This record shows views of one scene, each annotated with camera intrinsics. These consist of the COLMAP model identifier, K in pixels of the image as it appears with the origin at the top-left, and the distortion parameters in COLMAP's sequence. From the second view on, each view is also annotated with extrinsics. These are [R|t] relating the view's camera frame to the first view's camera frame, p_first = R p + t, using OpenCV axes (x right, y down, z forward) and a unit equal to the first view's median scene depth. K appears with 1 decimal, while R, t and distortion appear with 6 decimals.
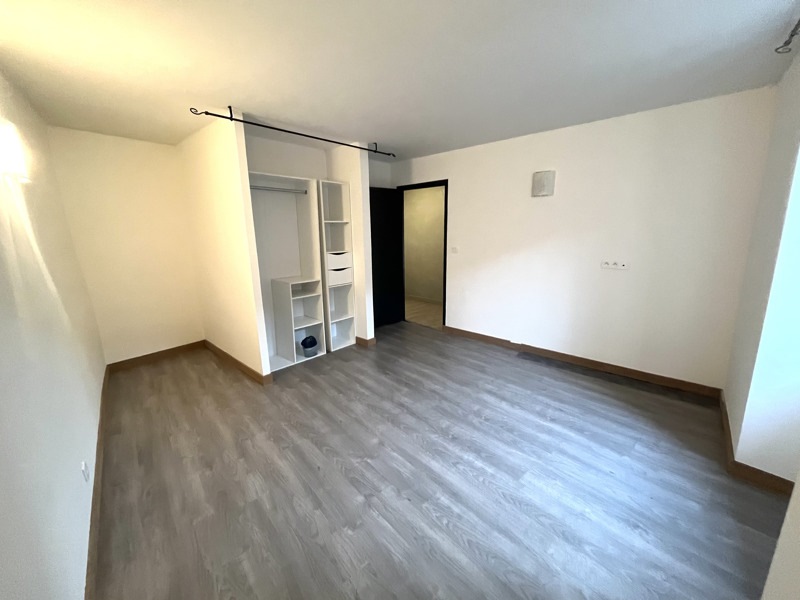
lens RADIAL K [[324.5, 0, 400.0], [0, 324.5, 300.0], [0, 0, 1]] dist [-0.002220, -0.000238]
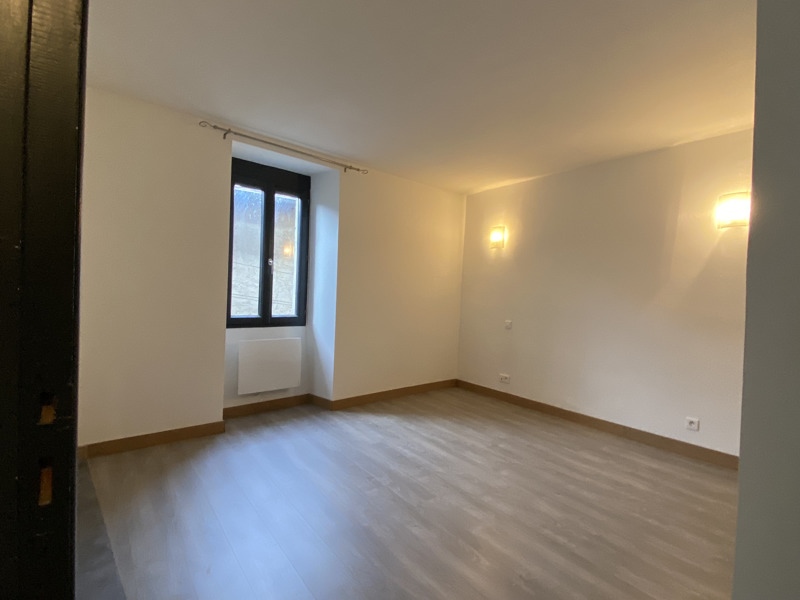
lens RADIAL K [[419.1, 0, 400.0], [0, 419.1, 300.0], [0, 0, 1]] dist [0.000207, -0.000051]
pose [[-0.993903, -0.019762, 0.108473, 0.106653], [0.005941, 0.972779, 0.231658, -0.356323], [-0.110099, 0.230890, -0.966731, 2.252104]]
